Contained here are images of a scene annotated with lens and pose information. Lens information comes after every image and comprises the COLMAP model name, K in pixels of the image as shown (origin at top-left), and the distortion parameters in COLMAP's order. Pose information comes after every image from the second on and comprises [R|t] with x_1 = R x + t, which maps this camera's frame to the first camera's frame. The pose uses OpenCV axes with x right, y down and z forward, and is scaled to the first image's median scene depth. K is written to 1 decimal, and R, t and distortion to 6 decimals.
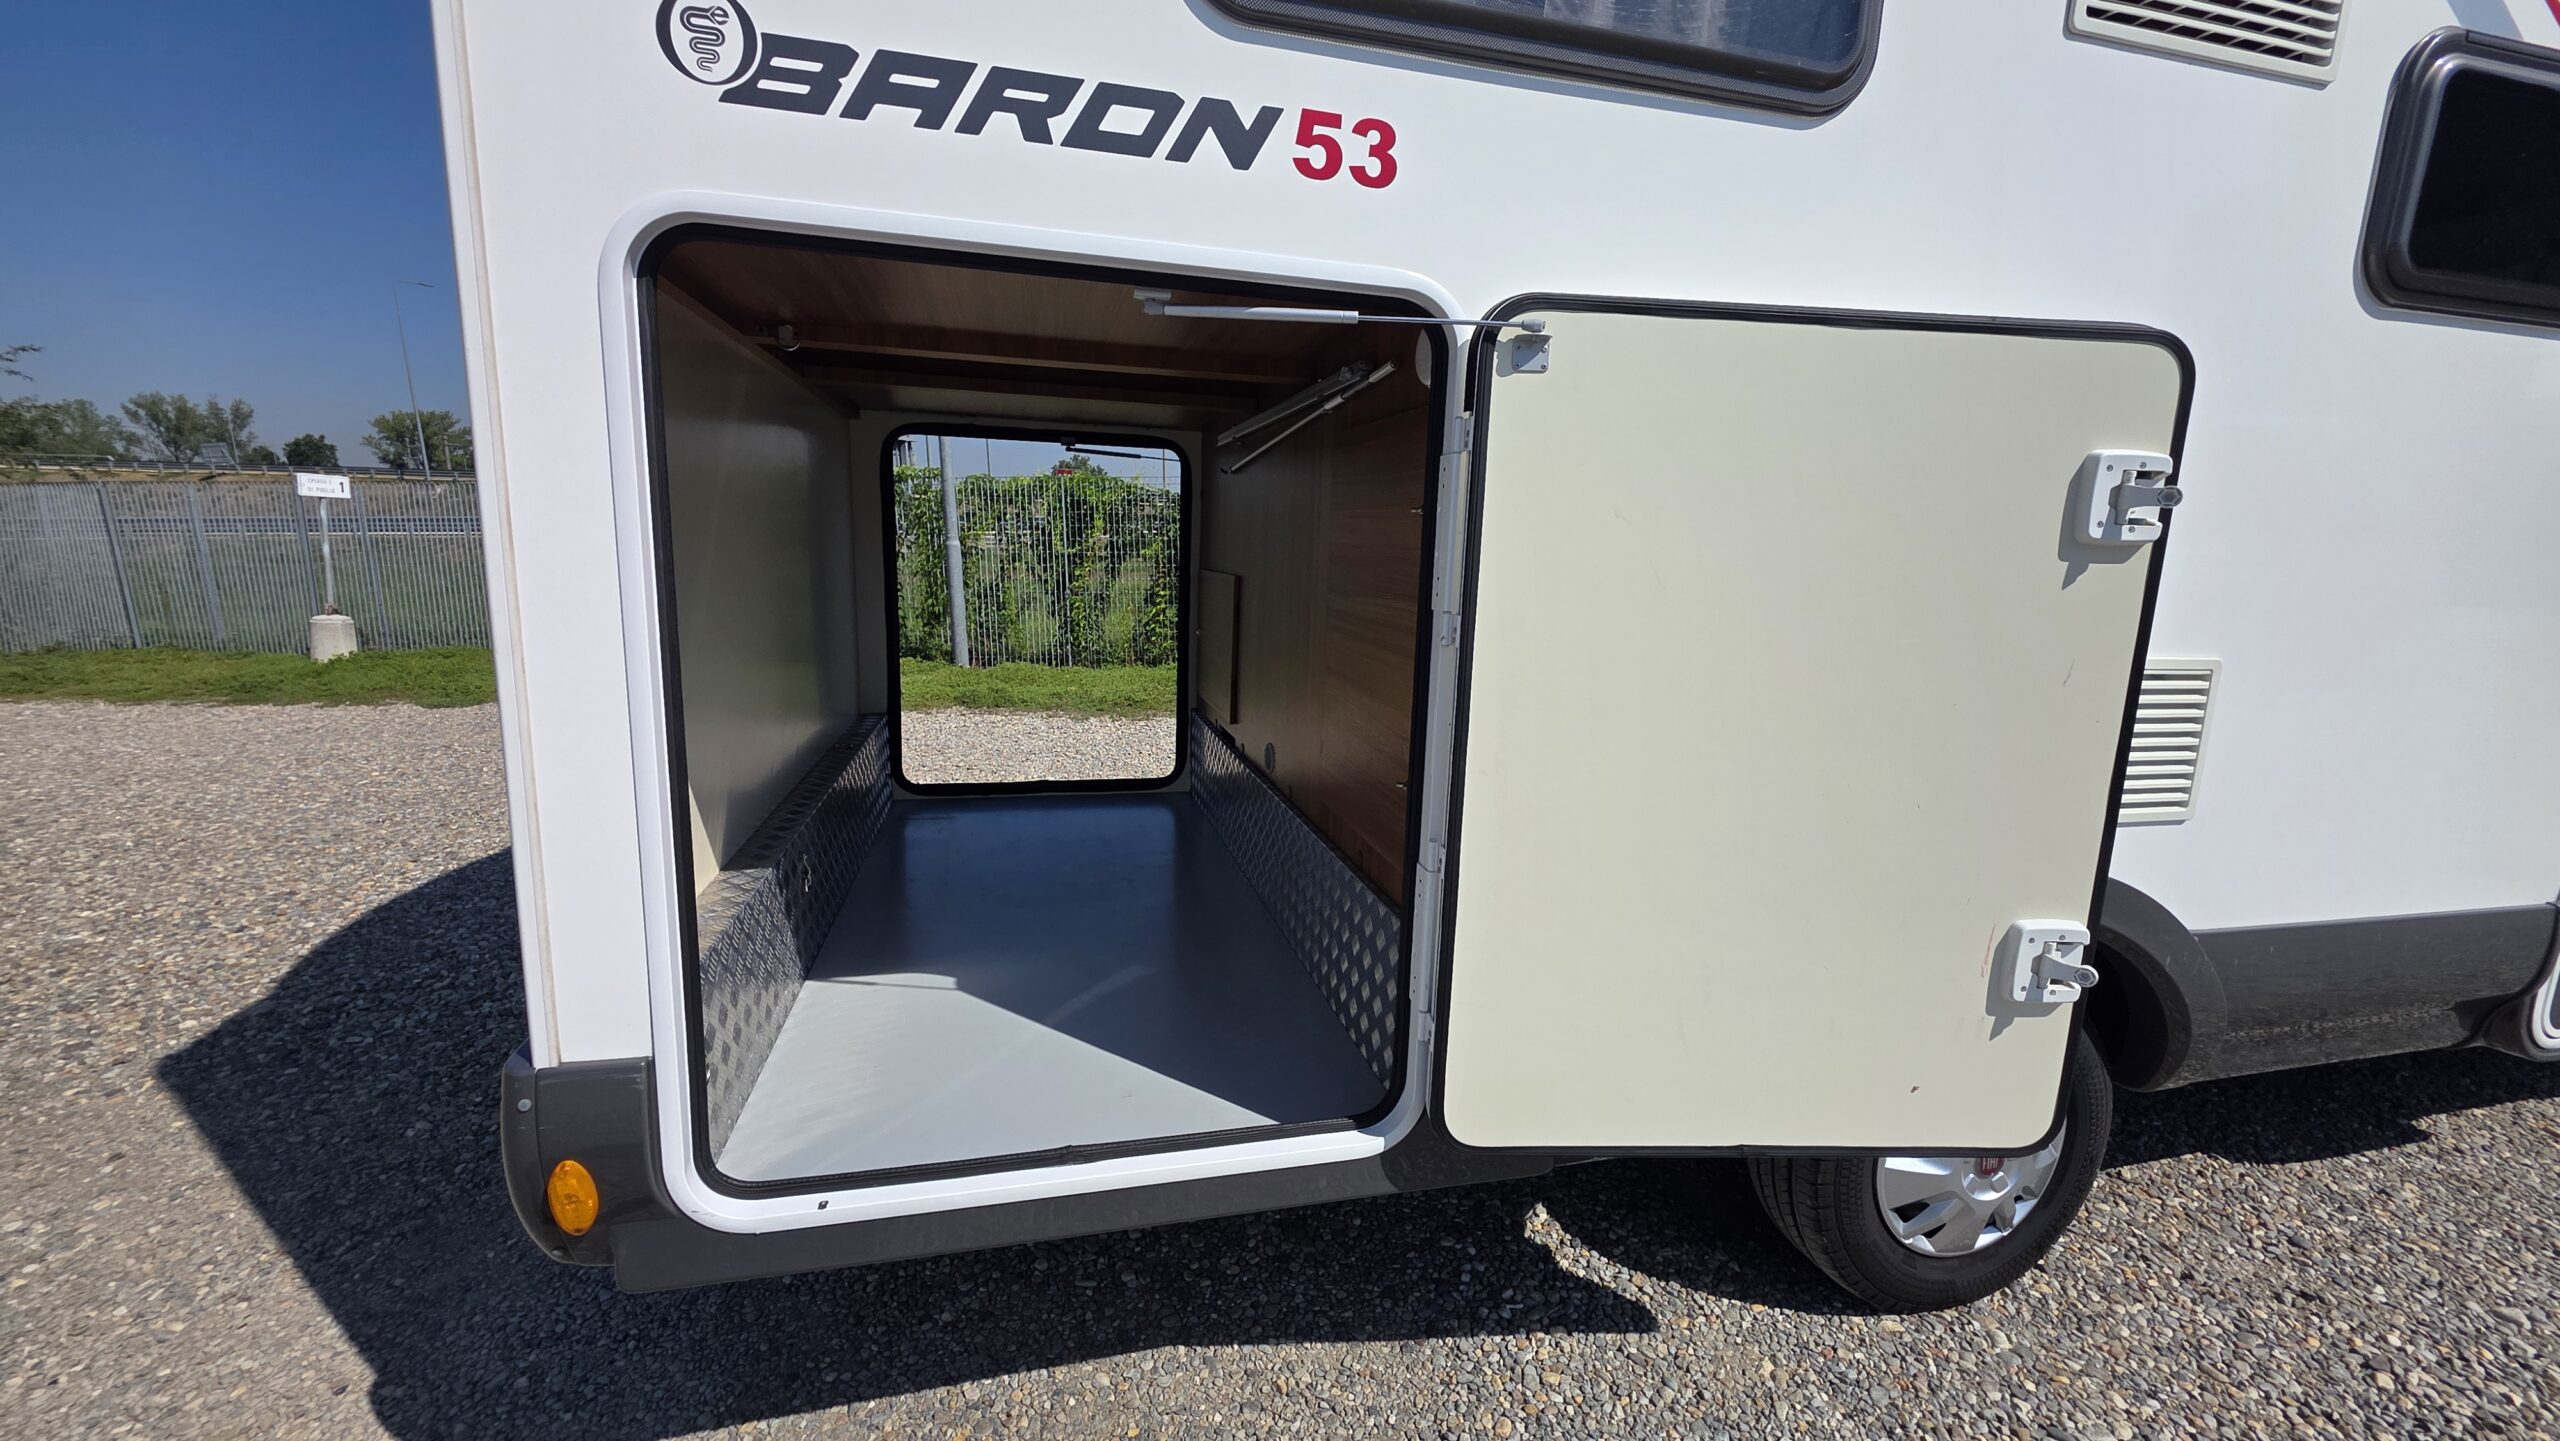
lens RADIAL K [[1022.6, 0, 1279.8], [0, 1022.6, 716.3], [0, 0, 1]] dist [0.005558, -0.001366]
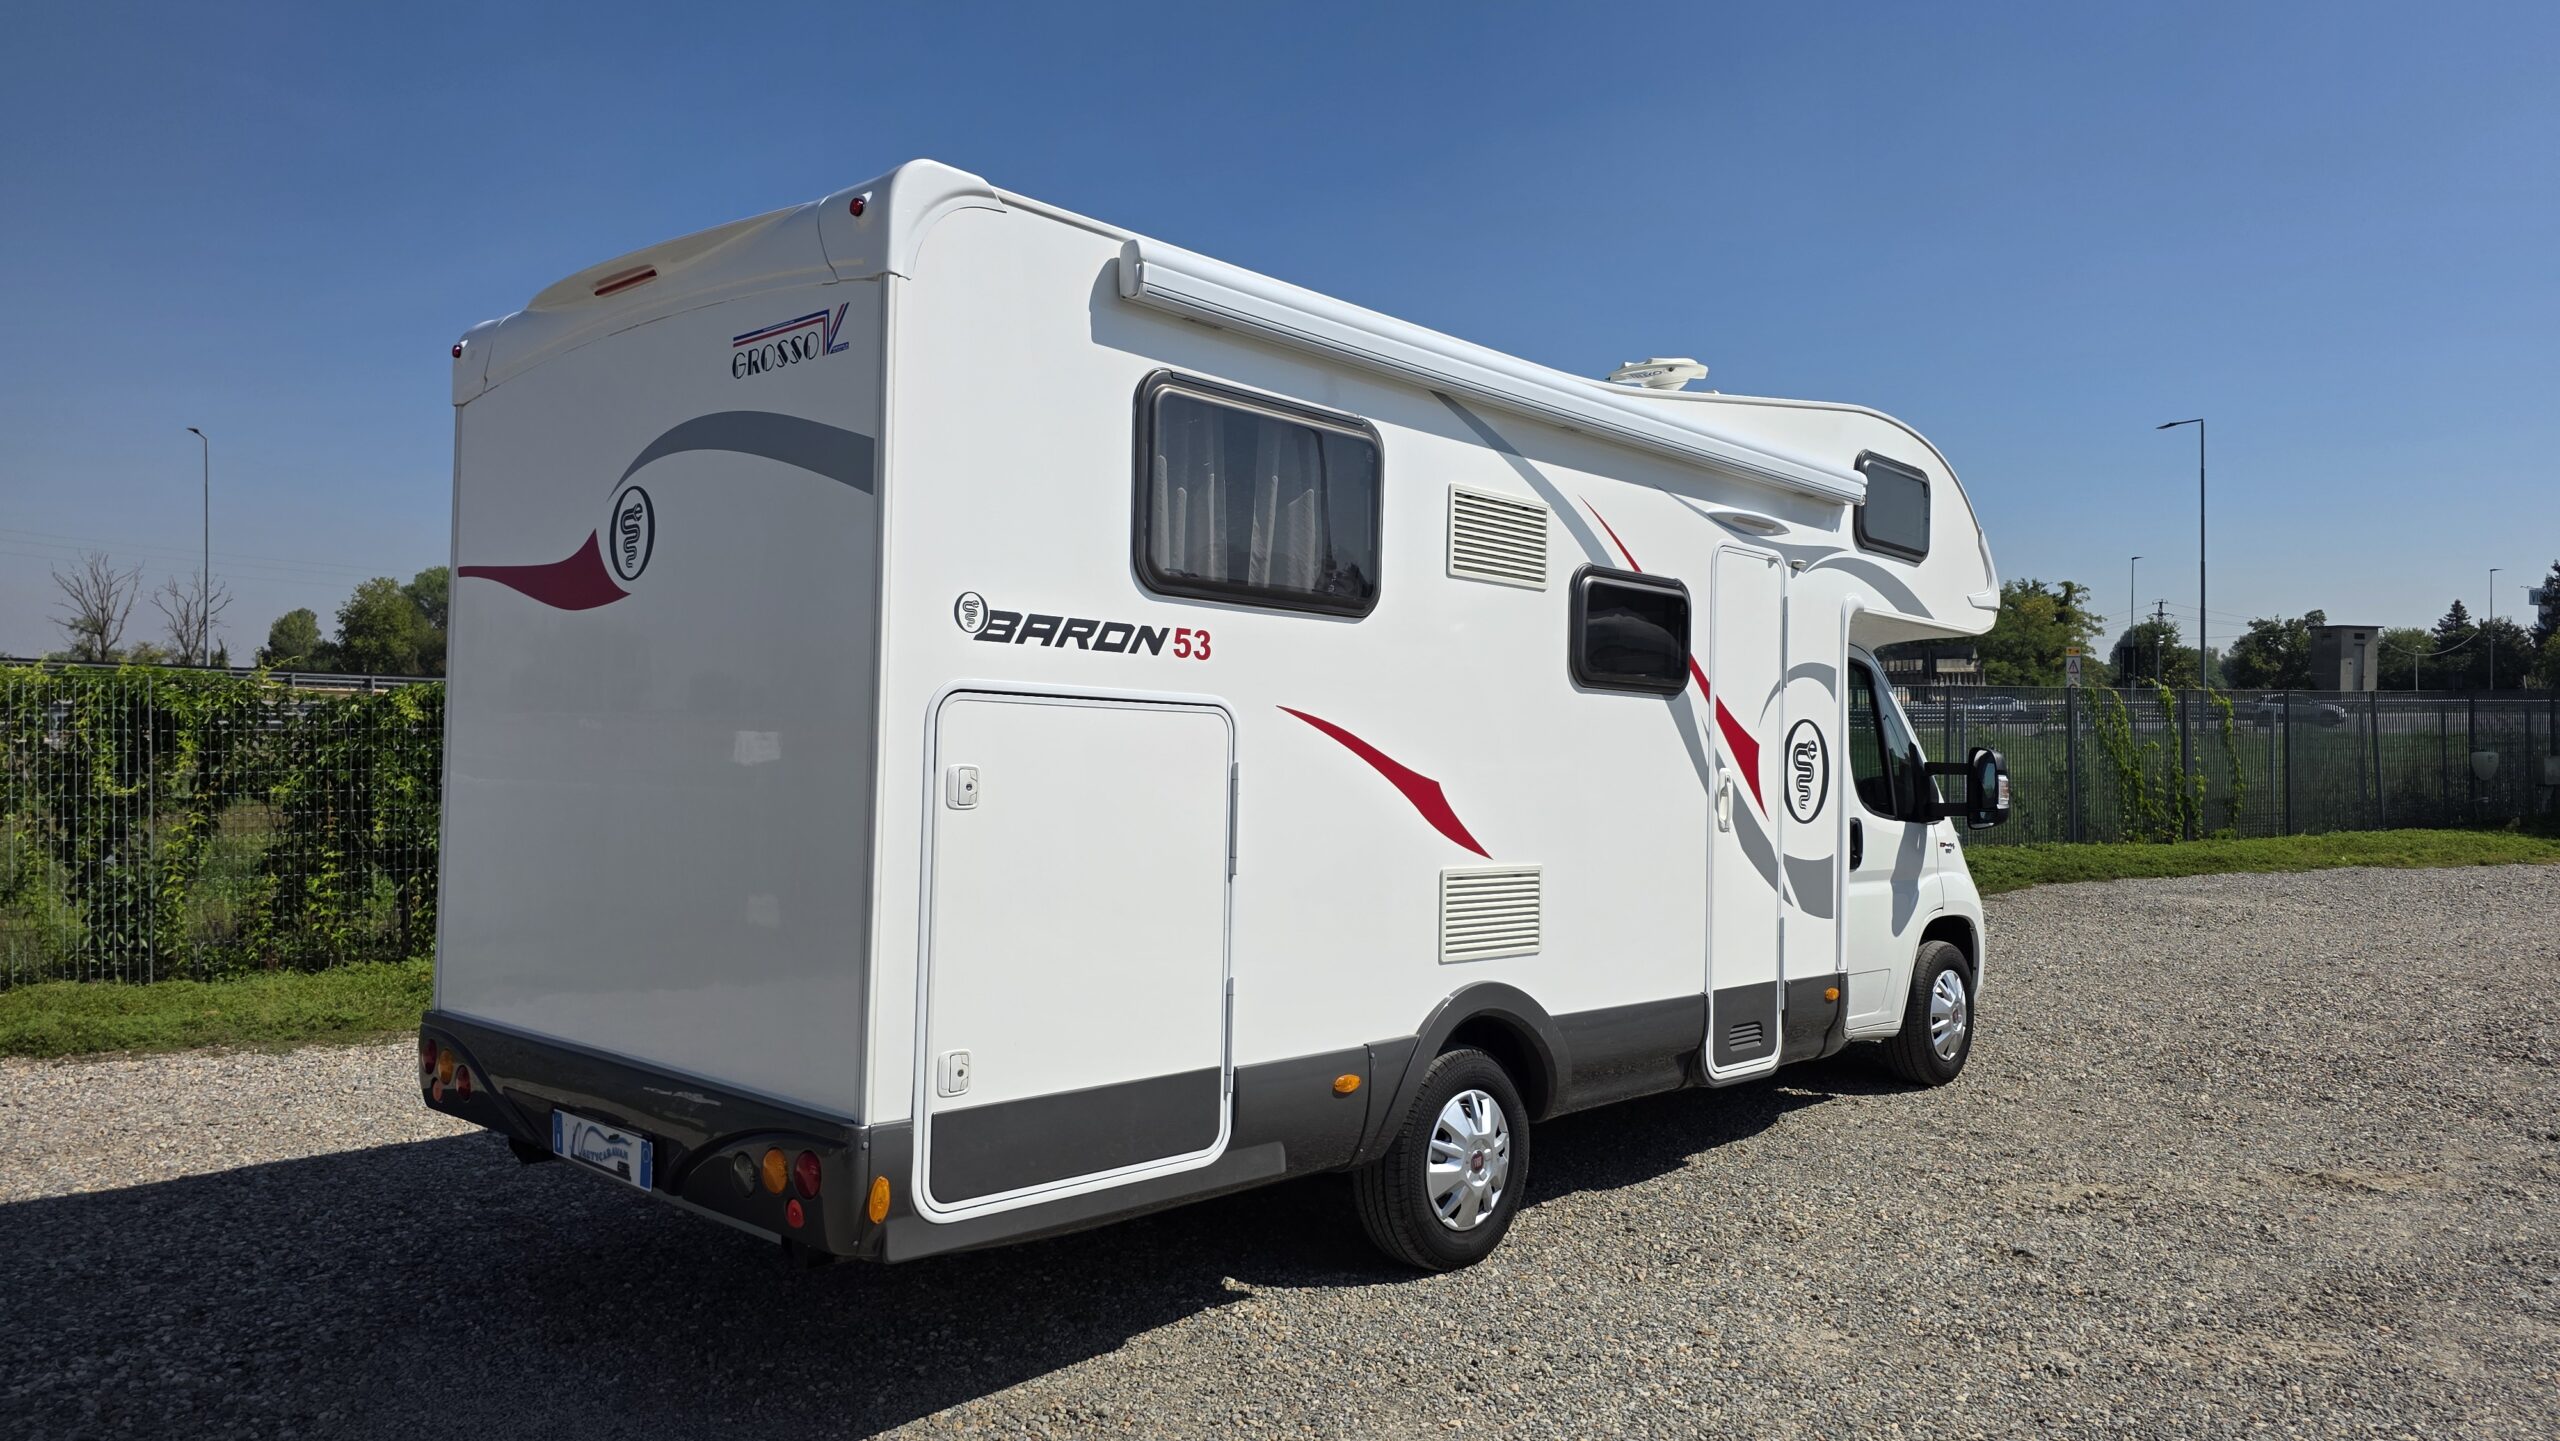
lens RADIAL K [[1796.0, 0, 1265.6], [0, 1796.0, 711.8], [0, 0, 1]] dist [0.055155, -0.000245]
pose [[0.846808, -0.001314, 0.531897, -1.795885], [0.096422, 0.983808, -0.151078, 0.164982], [-0.523086, 0.179220, 0.833223, -2.170805]]
